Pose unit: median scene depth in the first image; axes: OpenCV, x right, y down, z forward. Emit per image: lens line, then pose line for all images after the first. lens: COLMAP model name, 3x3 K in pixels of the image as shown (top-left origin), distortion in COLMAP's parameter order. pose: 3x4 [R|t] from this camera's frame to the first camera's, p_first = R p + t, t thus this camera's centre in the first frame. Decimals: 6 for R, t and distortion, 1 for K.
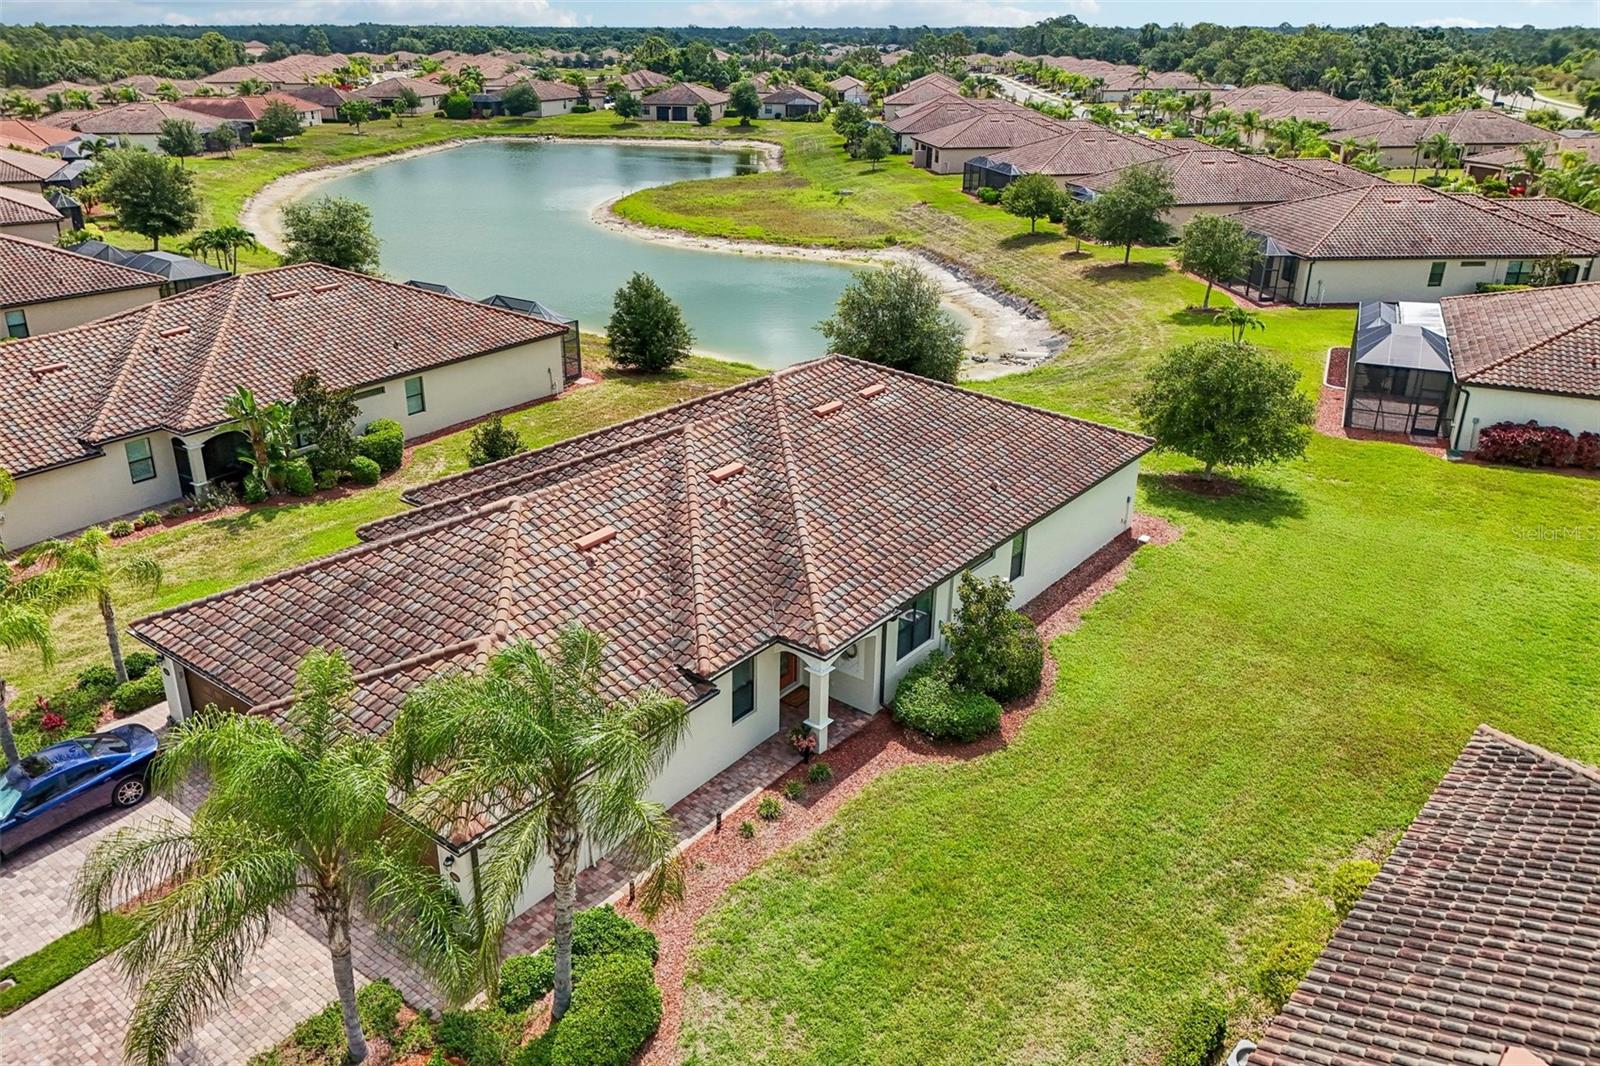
lens RADIAL K [[1248.8, 0, 795.6], [0, 1248.8, 464.2], [0, 0, 1]] dist [0.108166, -0.179895]
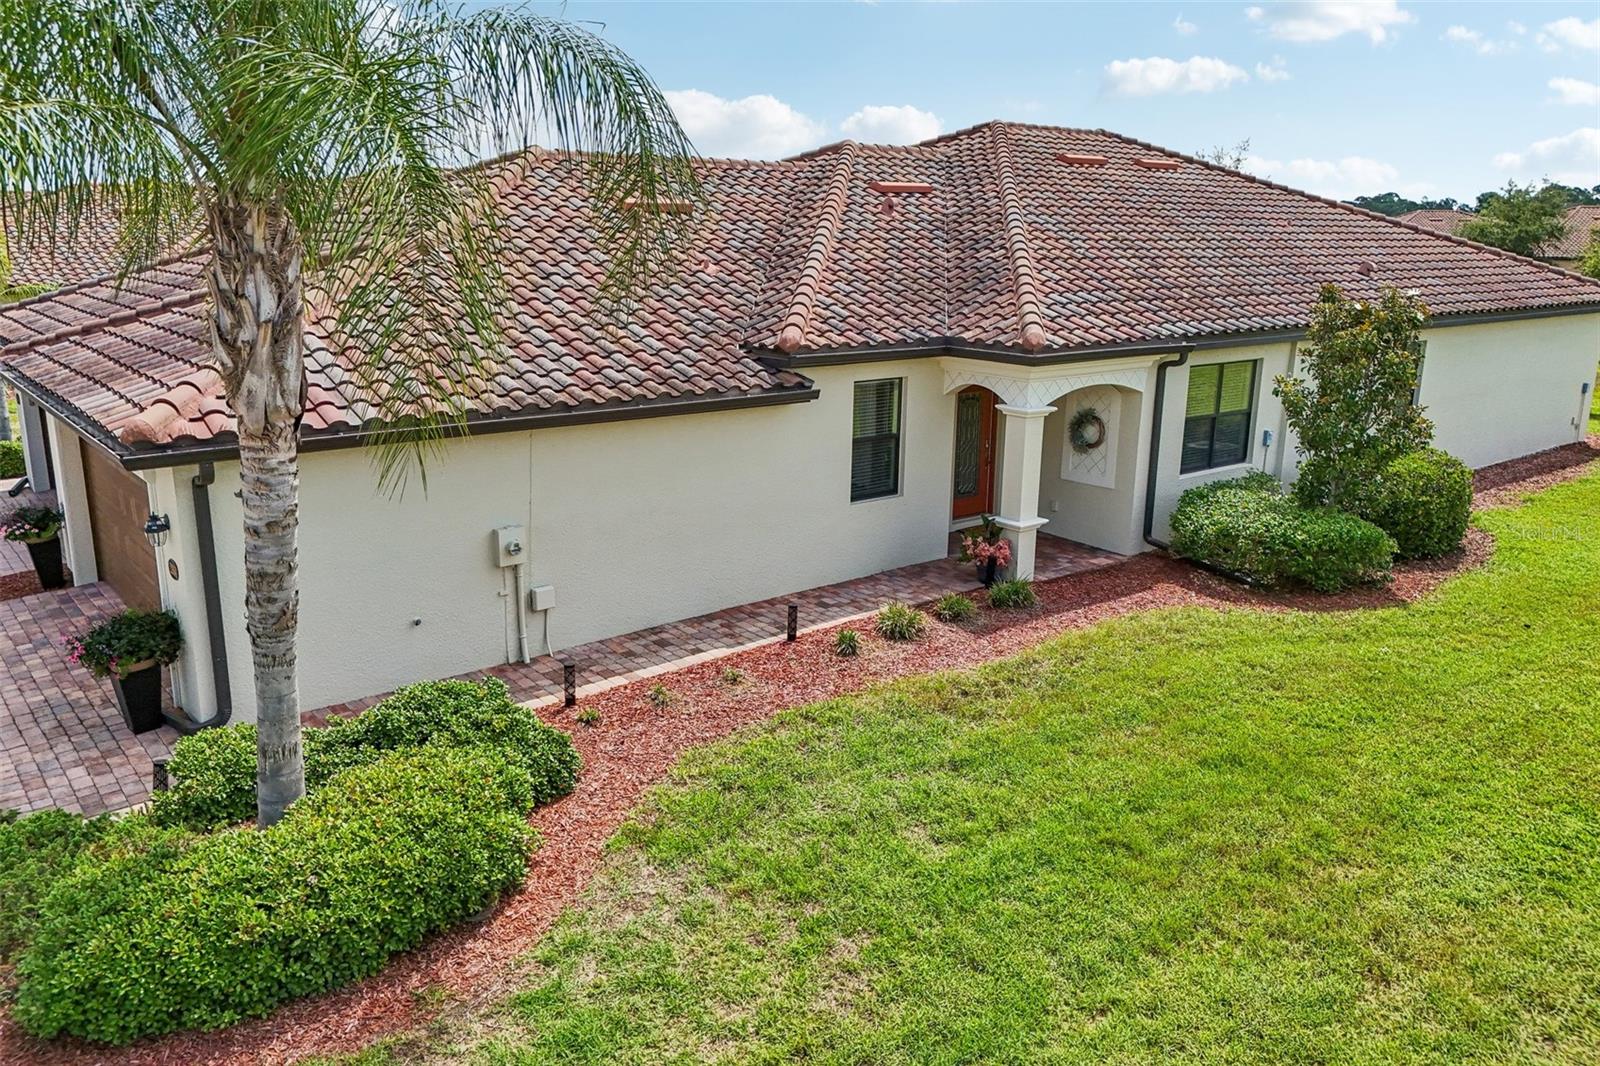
lens RADIAL K [[1209.1, 0, 800.0], [0, 1209.1, 533.0], [0, 0, 1]] dist [0.088729, -0.096979]
pose [[0.973941, 0.052350, -0.220677, 0.042166], [-0.078818, 0.990476, -0.112892, 0.281093], [0.212666, 0.127343, 0.968791, 0.499320]]
